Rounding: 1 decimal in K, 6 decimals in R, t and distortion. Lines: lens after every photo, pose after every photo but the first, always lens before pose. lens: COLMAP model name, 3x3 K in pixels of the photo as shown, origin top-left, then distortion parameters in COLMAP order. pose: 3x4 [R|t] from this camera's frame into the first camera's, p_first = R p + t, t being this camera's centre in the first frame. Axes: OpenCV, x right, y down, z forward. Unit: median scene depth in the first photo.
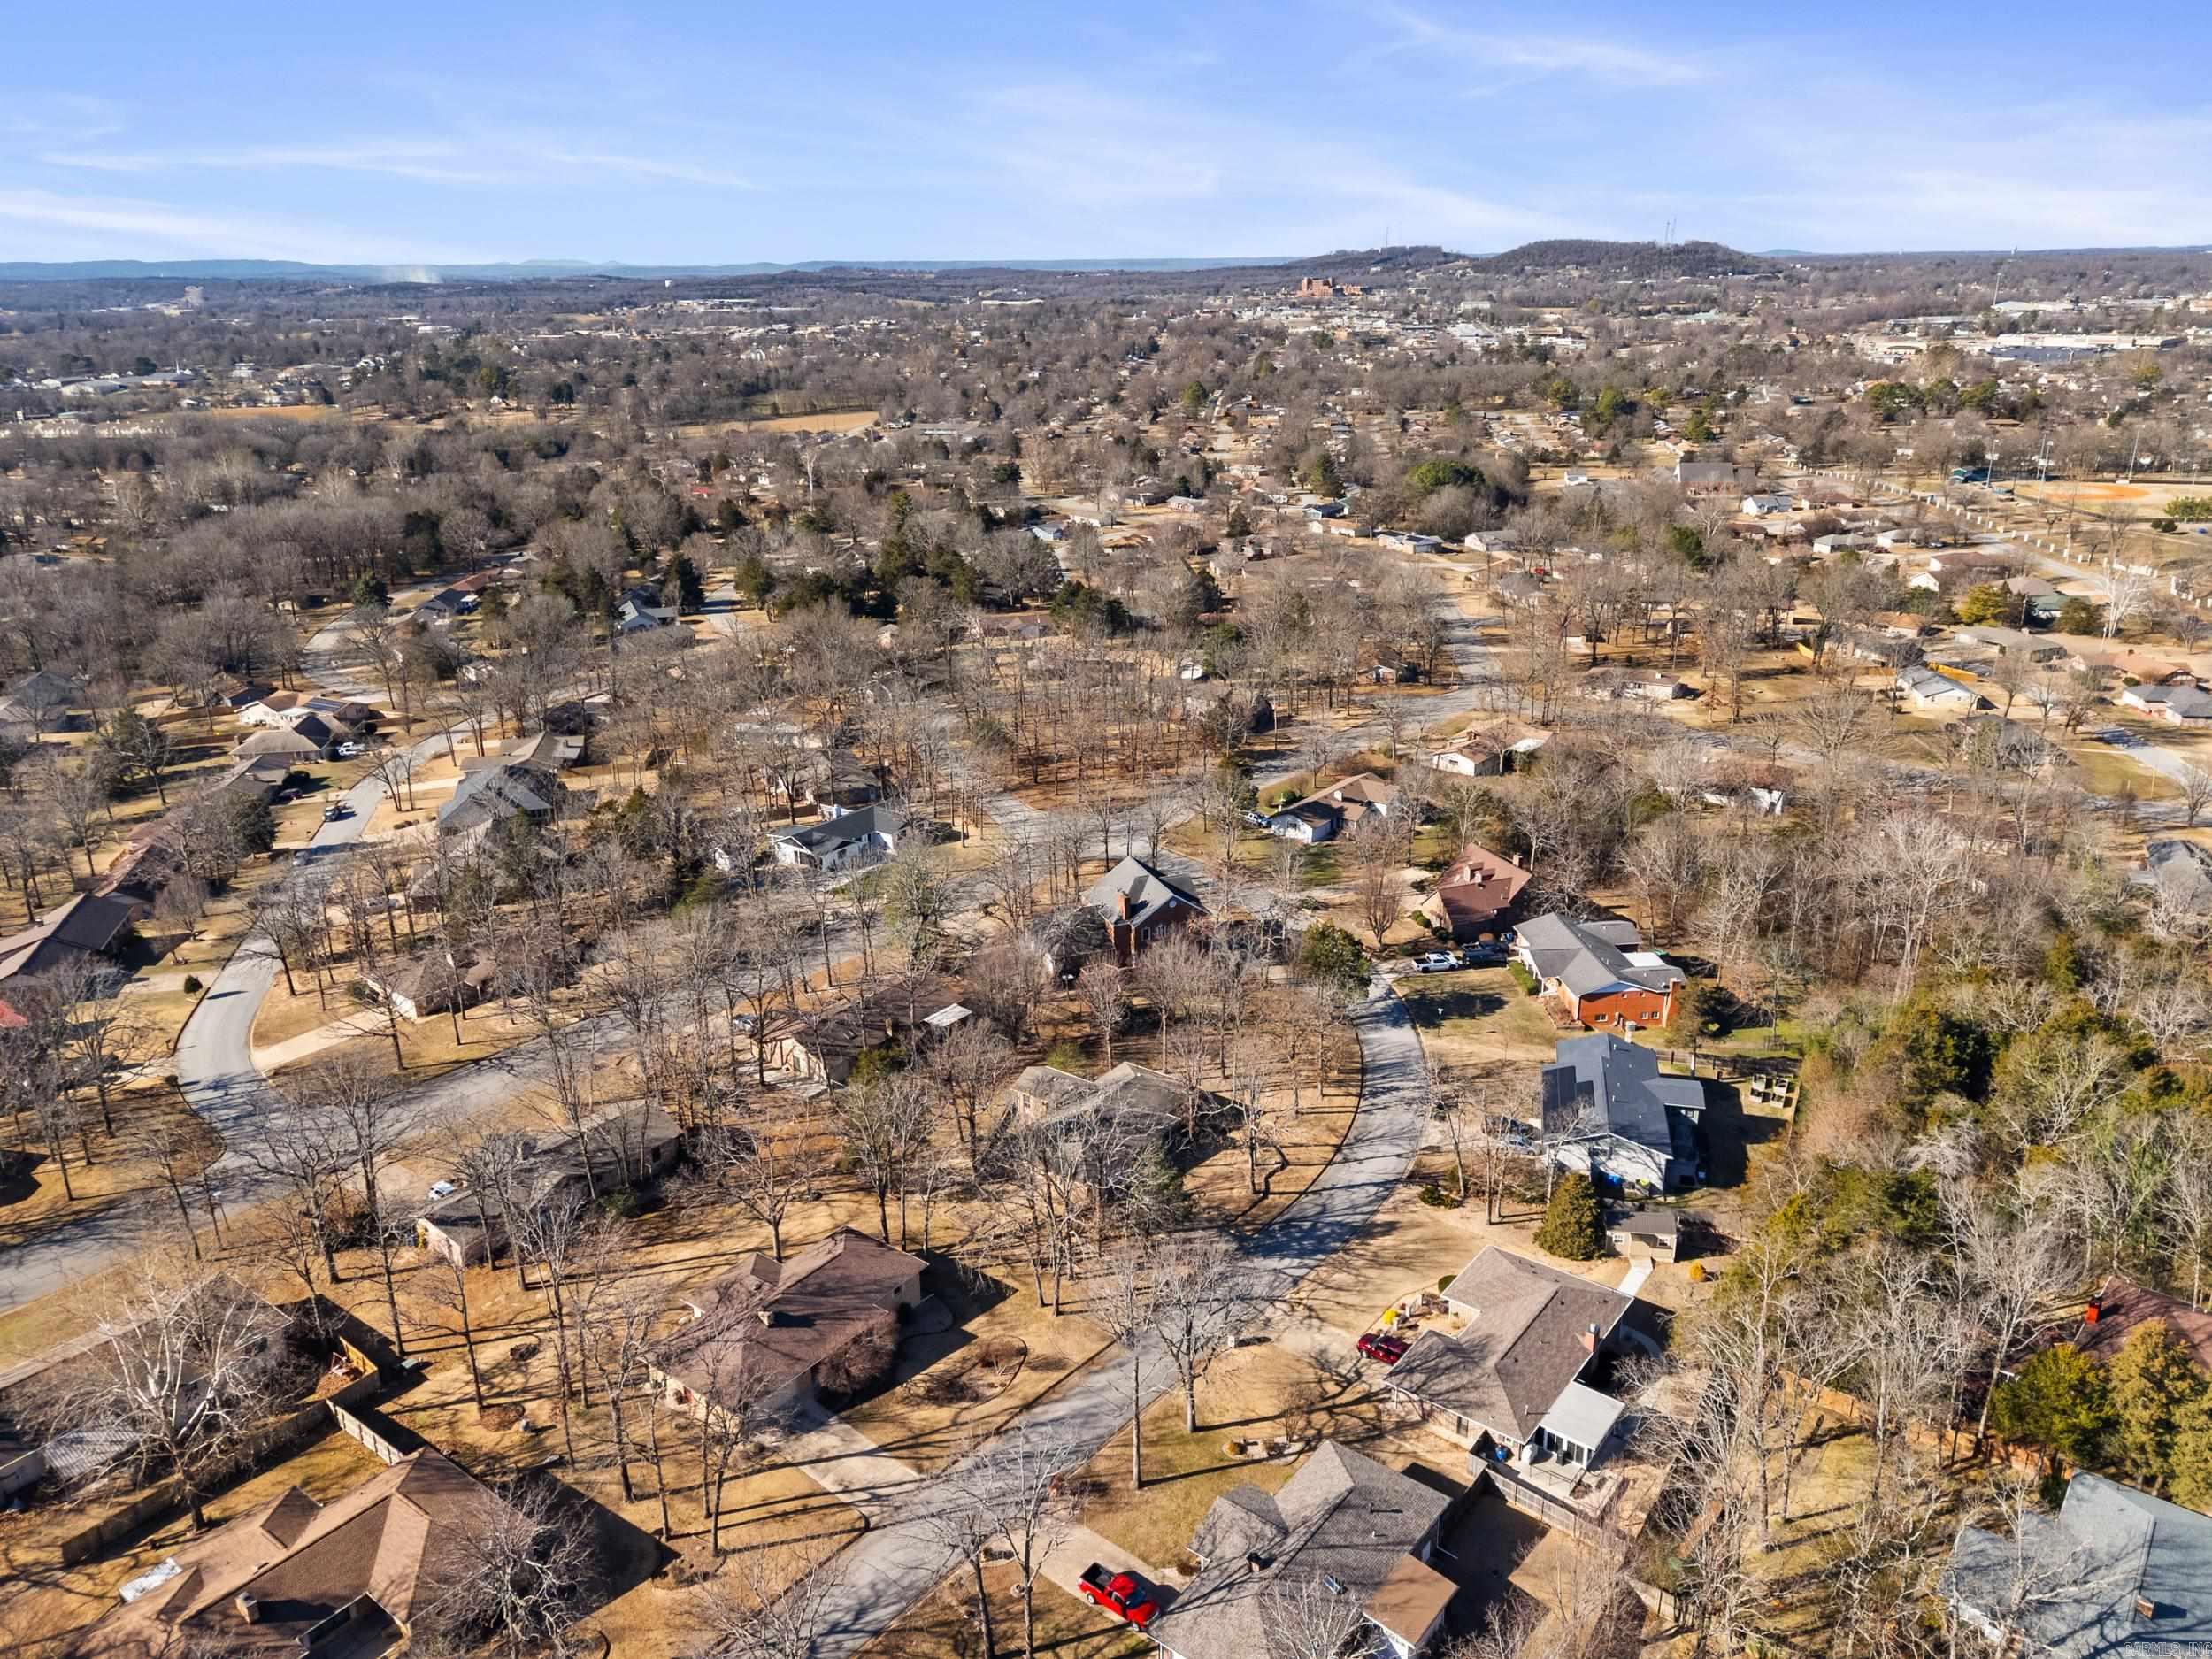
lens RADIAL K [[1538.9, 0, 1092.9], [0, 1538.9, 823.9], [0, 0, 1]] dist [0.082830, -0.078614]
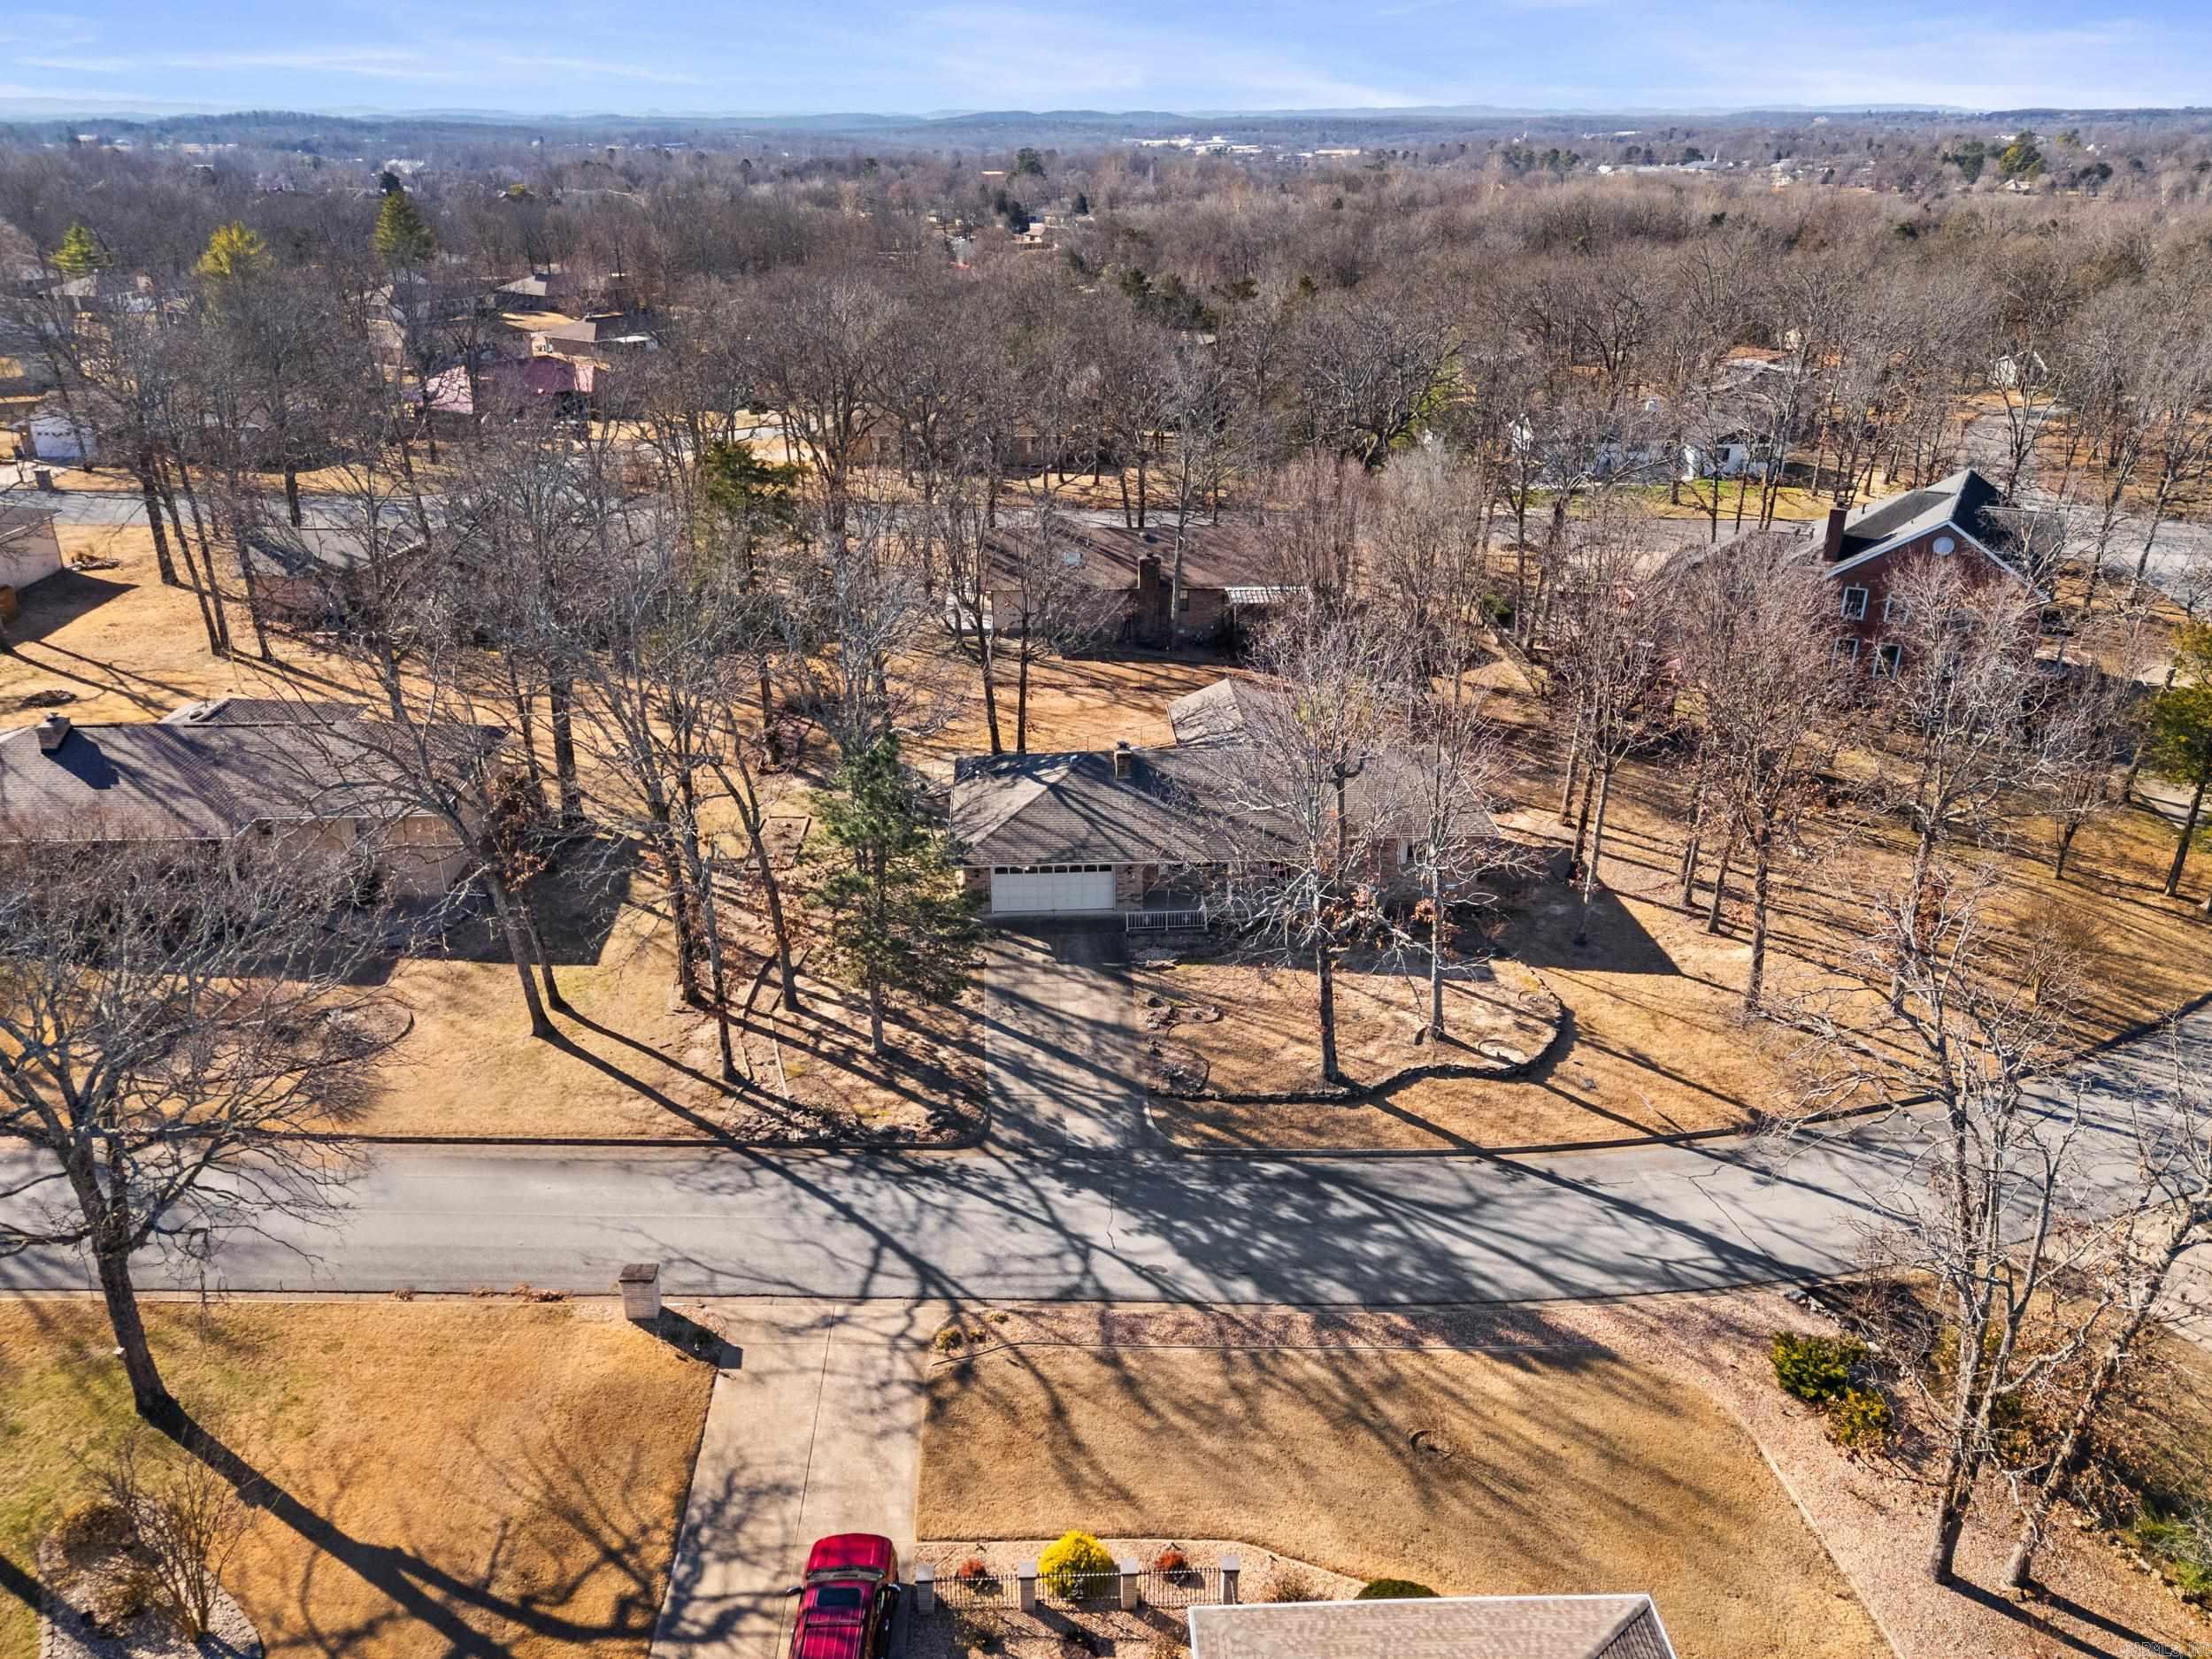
lens RADIAL K [[1538.9, 0, 1092.9], [0, 1538.9, 823.9], [0, 0, 1]] dist [0.082830, -0.078614]
pose [[0.657103, 0.324121, -0.680559, 0.265080], [-0.257606, 0.945037, 0.201354, 0.112368], [0.708417, 0.043006, 0.704483, 0.635573]]
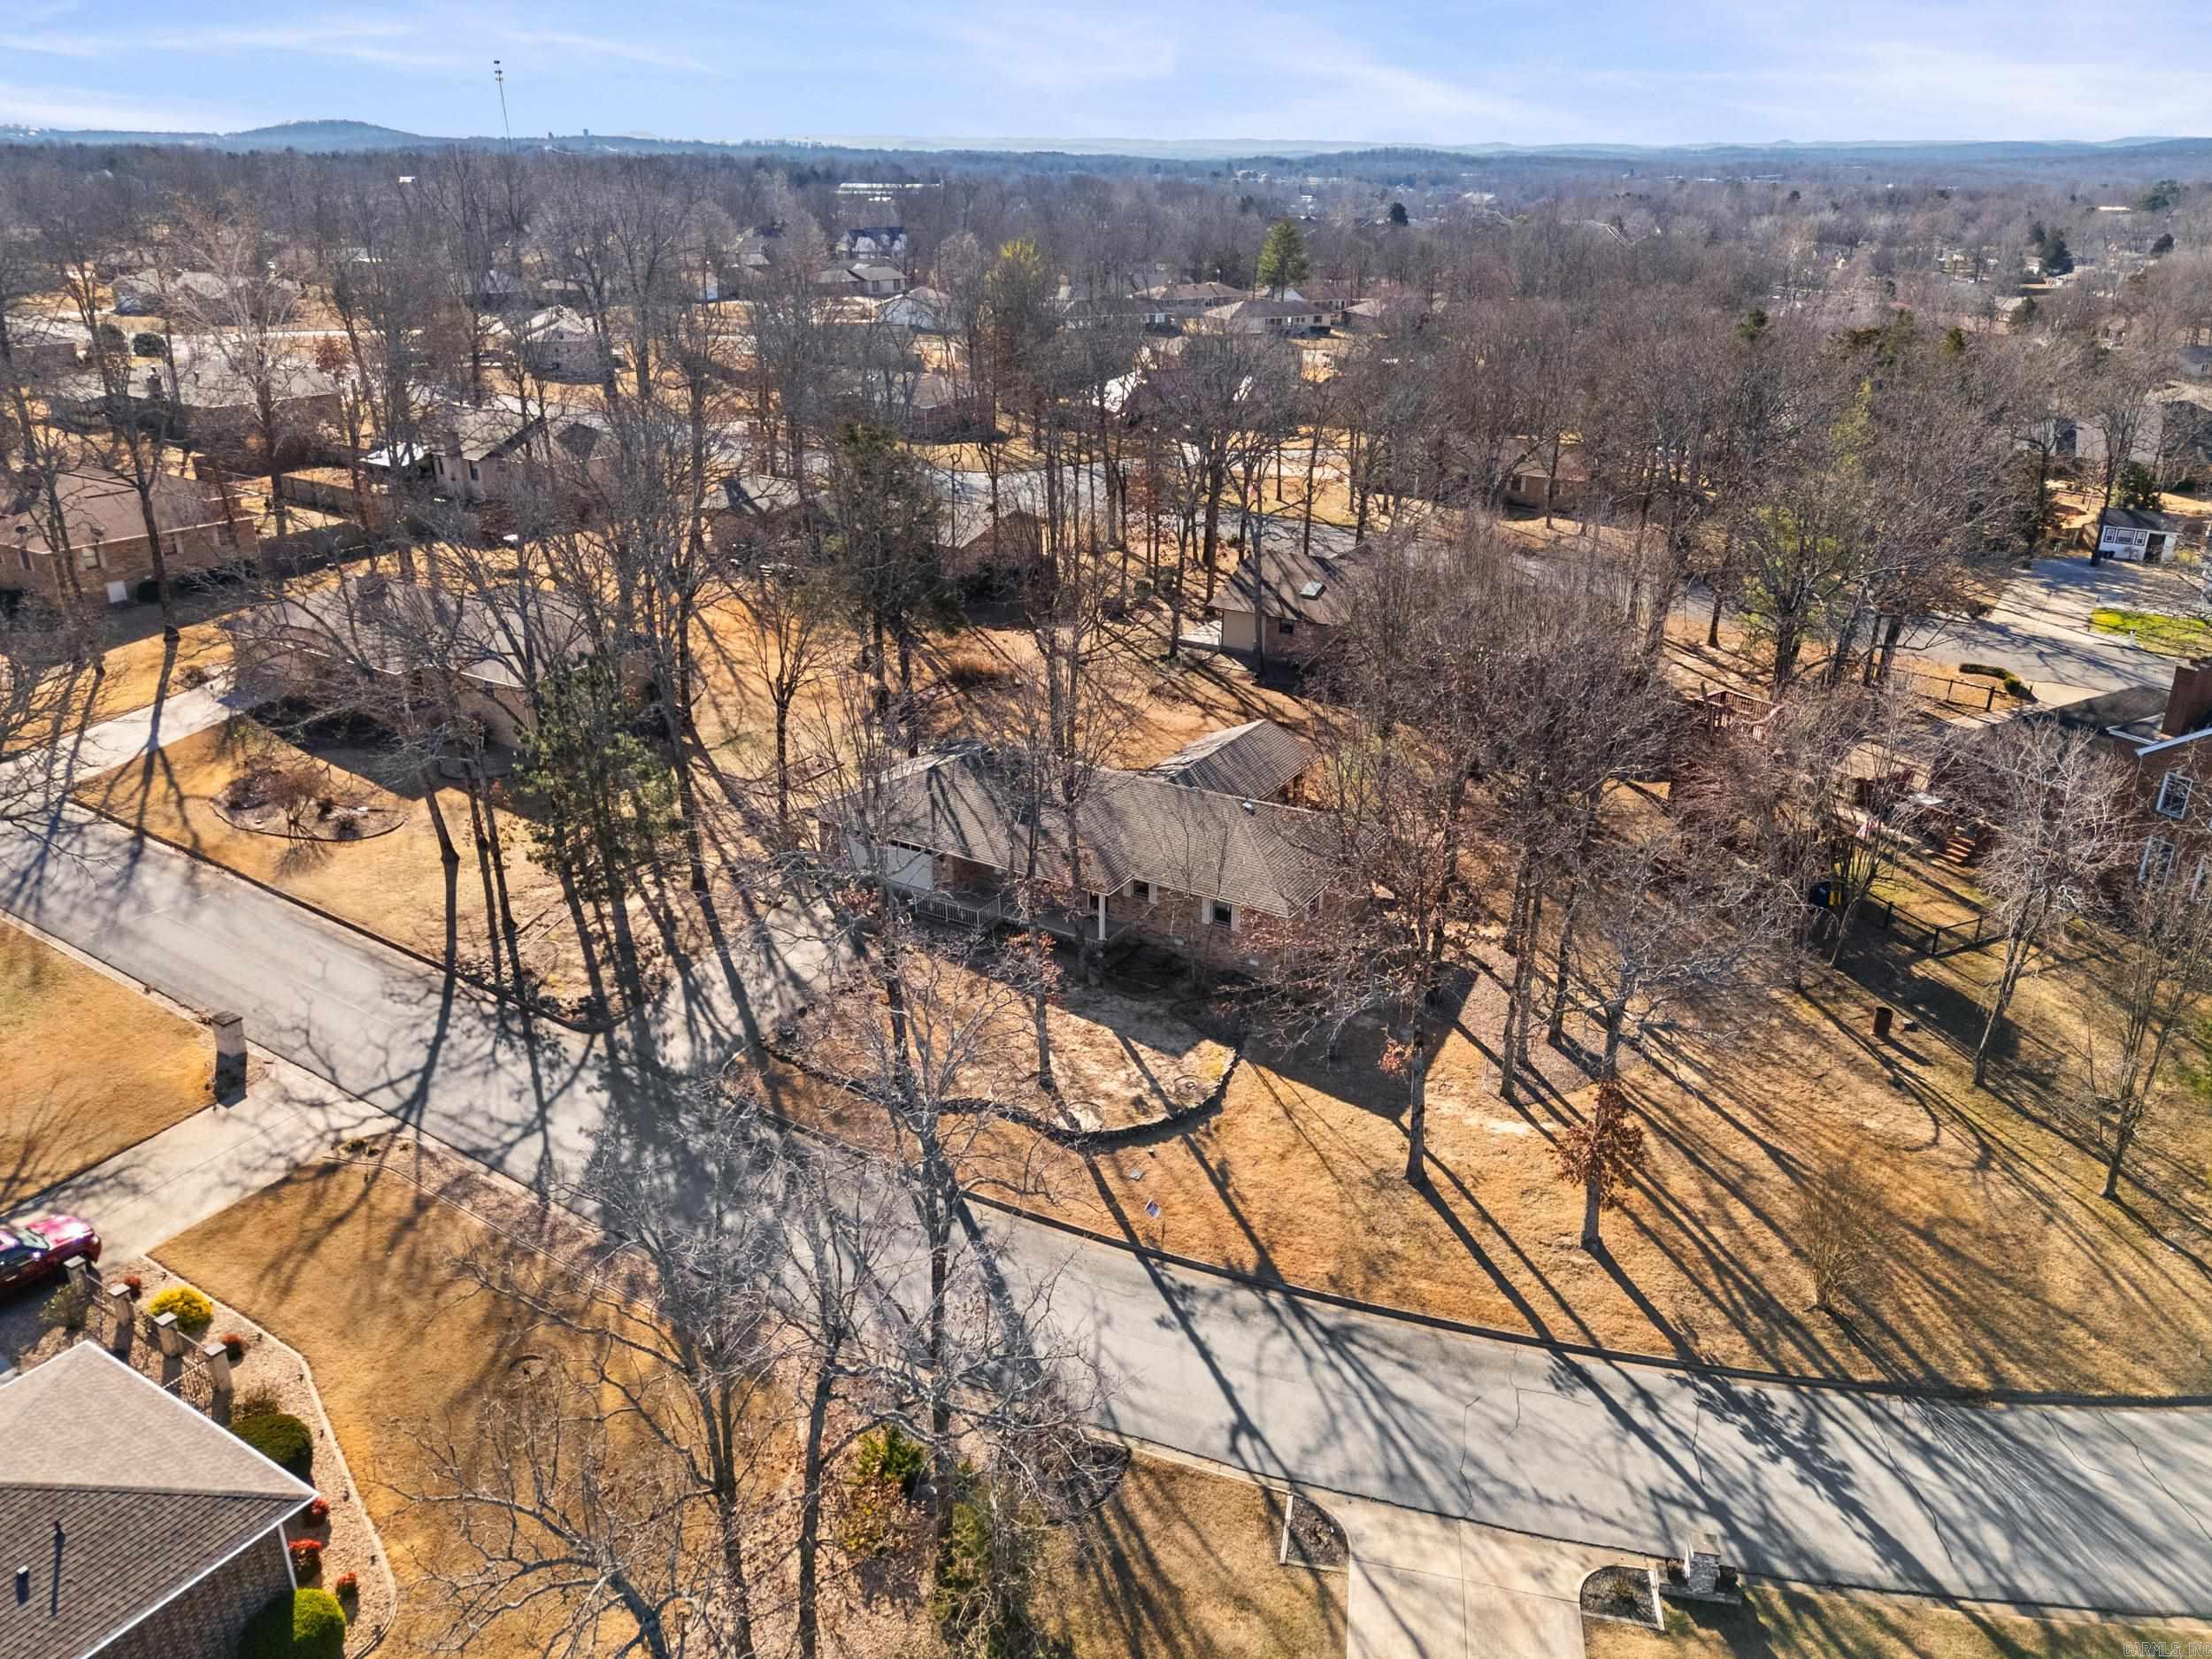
lens RADIAL K [[1600.5, 0, 1109.6], [0, 1600.5, 840.6], [0, 0, 1]] dist [0.044477, -0.005071]
pose [[0.111641, 0.402853, -0.908430, 0.378482], [-0.324879, 0.878710, 0.349747, 0.042682], [0.939143, 0.256084, 0.228979, 0.852035]]
